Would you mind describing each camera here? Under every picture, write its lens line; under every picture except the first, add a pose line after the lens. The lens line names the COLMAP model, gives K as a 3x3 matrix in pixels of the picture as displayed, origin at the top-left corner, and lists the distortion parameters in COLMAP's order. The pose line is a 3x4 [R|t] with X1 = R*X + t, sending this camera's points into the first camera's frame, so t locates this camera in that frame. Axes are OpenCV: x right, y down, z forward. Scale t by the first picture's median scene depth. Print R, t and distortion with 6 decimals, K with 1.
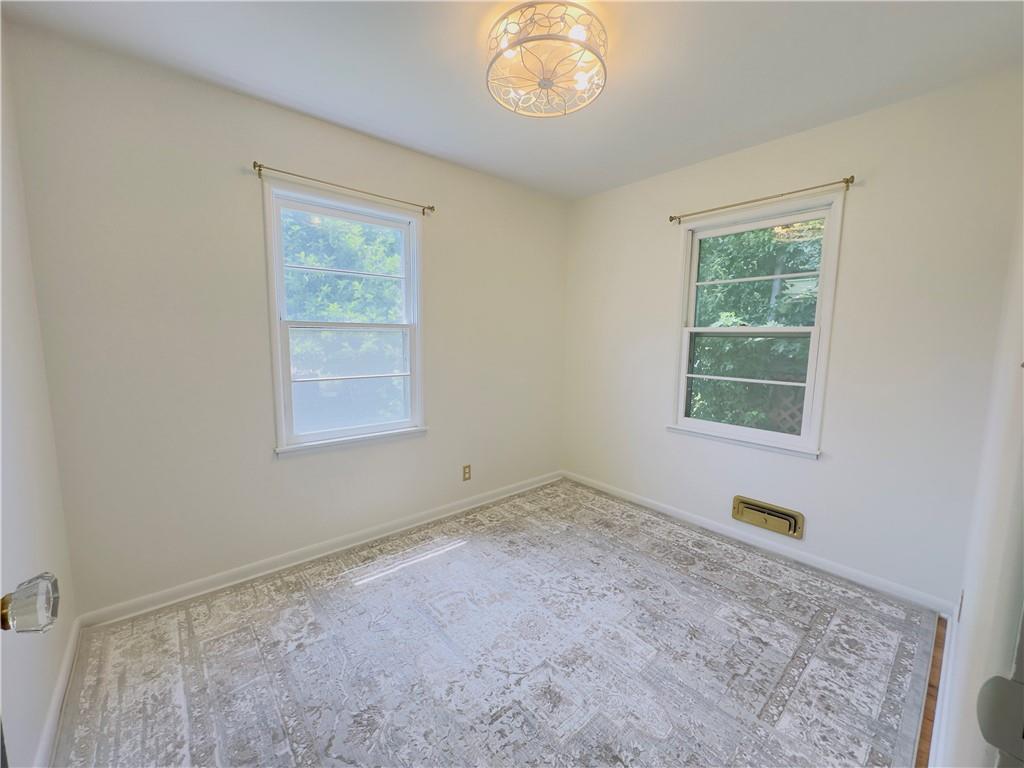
lens RADIAL K [[405.6, 0, 508.9], [0, 405.6, 385.1], [0, 0, 1]] dist [0.003347, 0.000454]
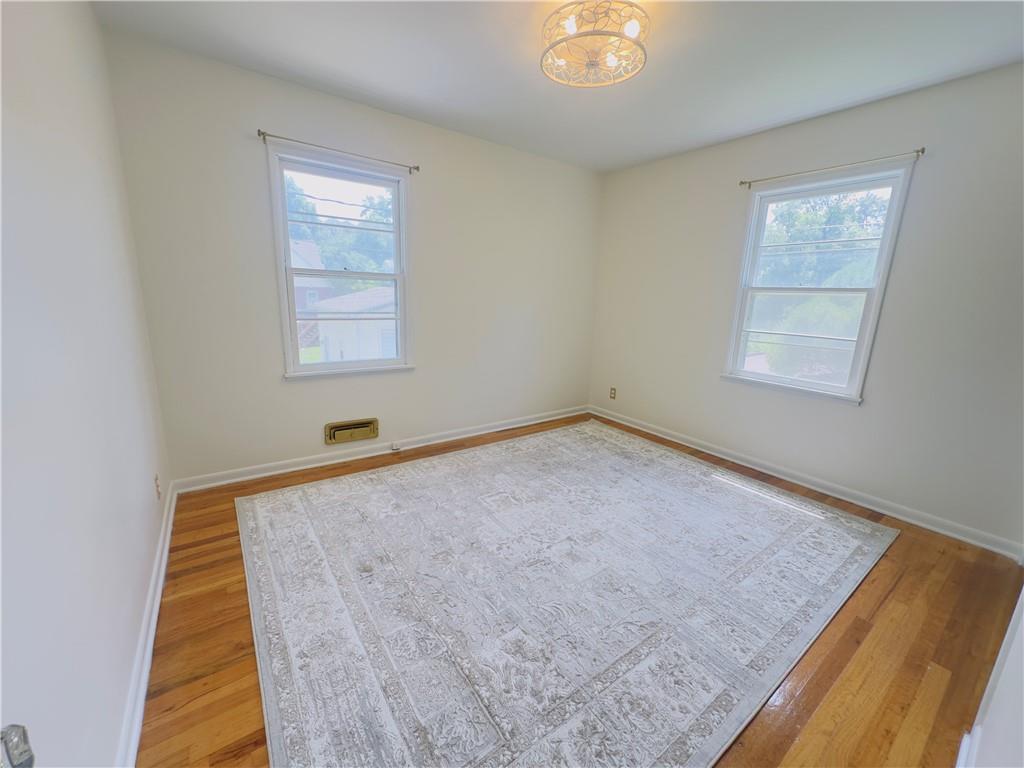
lens RADIAL K [[405.6, 0, 509.7], [0, 405.6, 383.4], [0, 0, 1]] dist [0.003347, 0.000454]
pose [[0.996460, 0.039467, -0.074227, -0.022273], [-0.032286, 0.994898, 0.095580, 0.048364], [0.077620, -0.092845, 0.992650, -0.230635]]
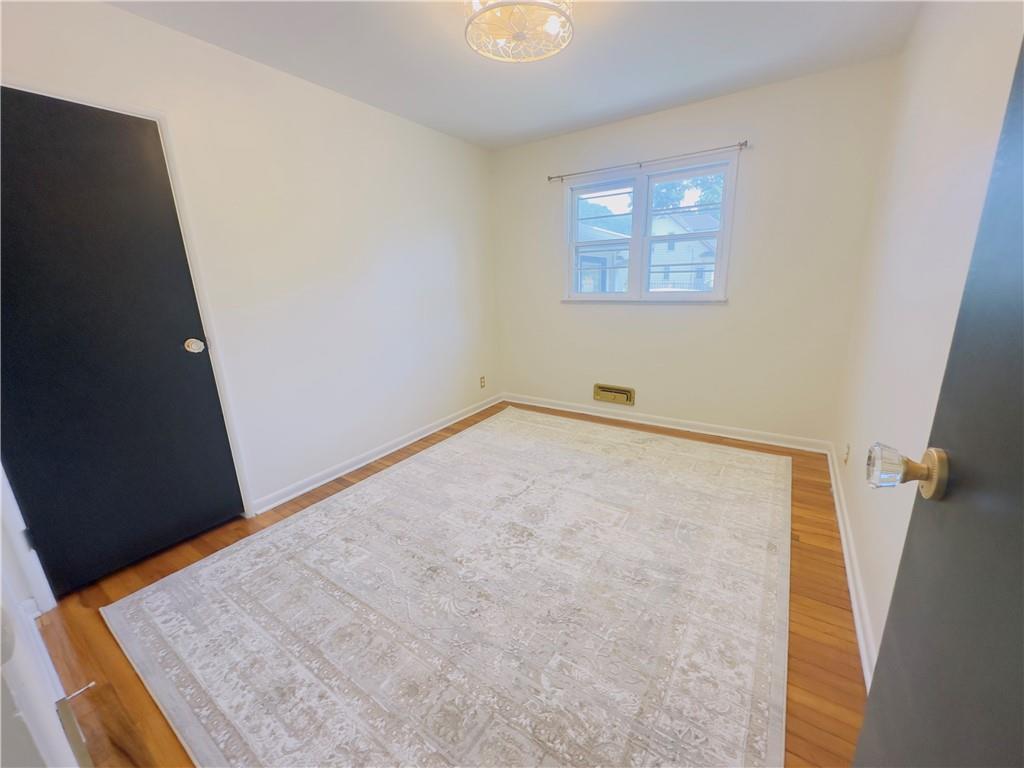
lens RADIAL K [[405.6, 0, 511.0], [0, 405.6, 384.6], [0, 0, 1]] dist [0.003347, 0.000454]
pose [[-0.963447, 0.086655, -0.253495, 0.364861], [-0.013451, 0.929400, 0.368828, -0.210135], [0.267559, 0.358756, -0.894263, 1.769404]]
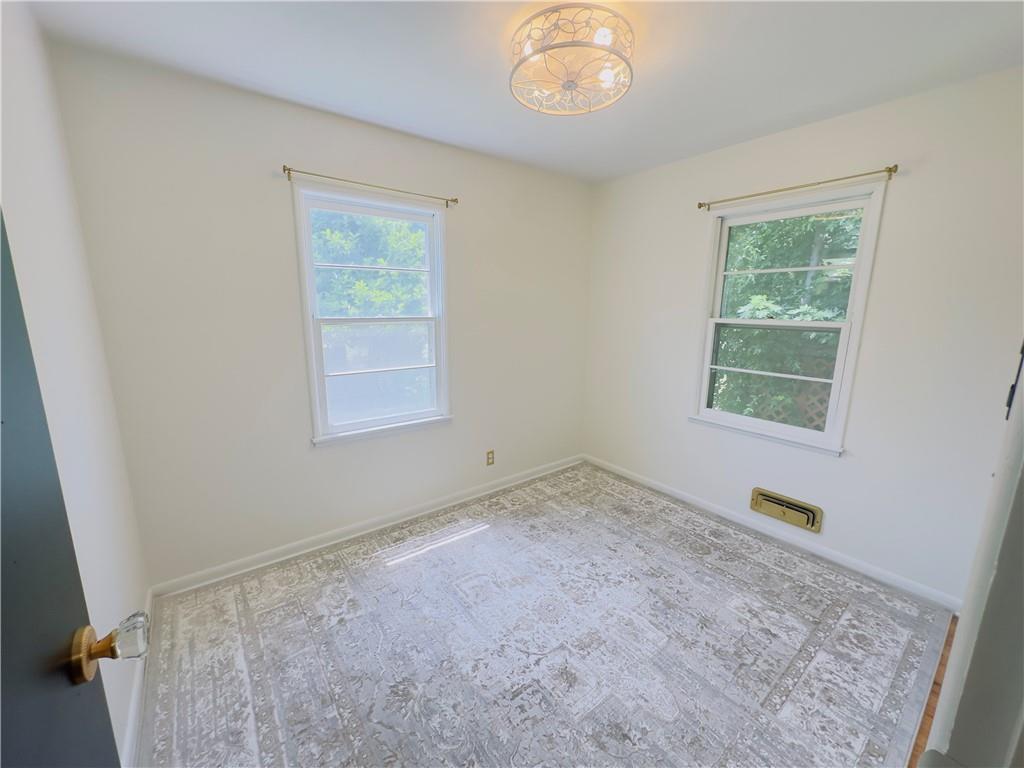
lens RADIAL K [[405.6, 0, 509.9], [0, 405.6, 383.9], [0, 0, 1]] dist [0.003347, 0.000454]
pose [[0.998466, 0.006651, -0.054970, 0.003381], [-0.002645, 0.997356, 0.072624, -0.073344], [0.055308, -0.072368, 0.995843, -0.029886]]
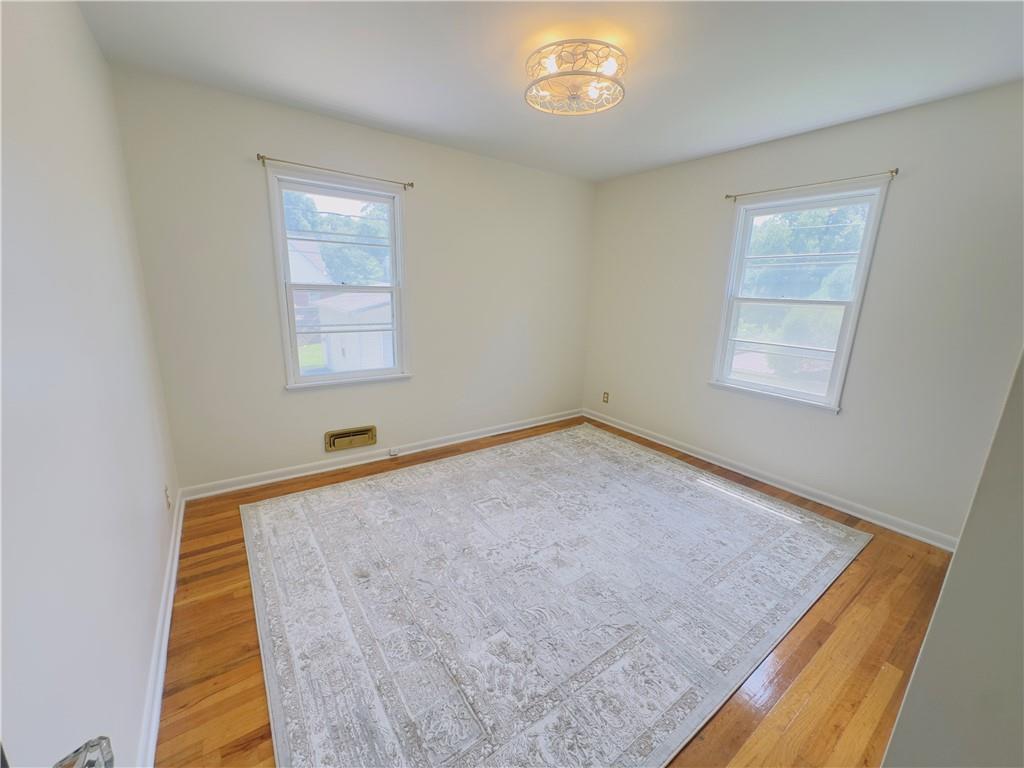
lens RADIAL K [[405.6, 0, 509.5], [0, 405.6, 383.5], [0, 0, 1]] dist [0.003347, 0.000454]
pose [[0.996183, 0.036518, -0.079279, 0.014874], [-0.027735, 0.993634, 0.109190, -0.011165], [0.082762, -0.106575, 0.990854, -0.276161]]
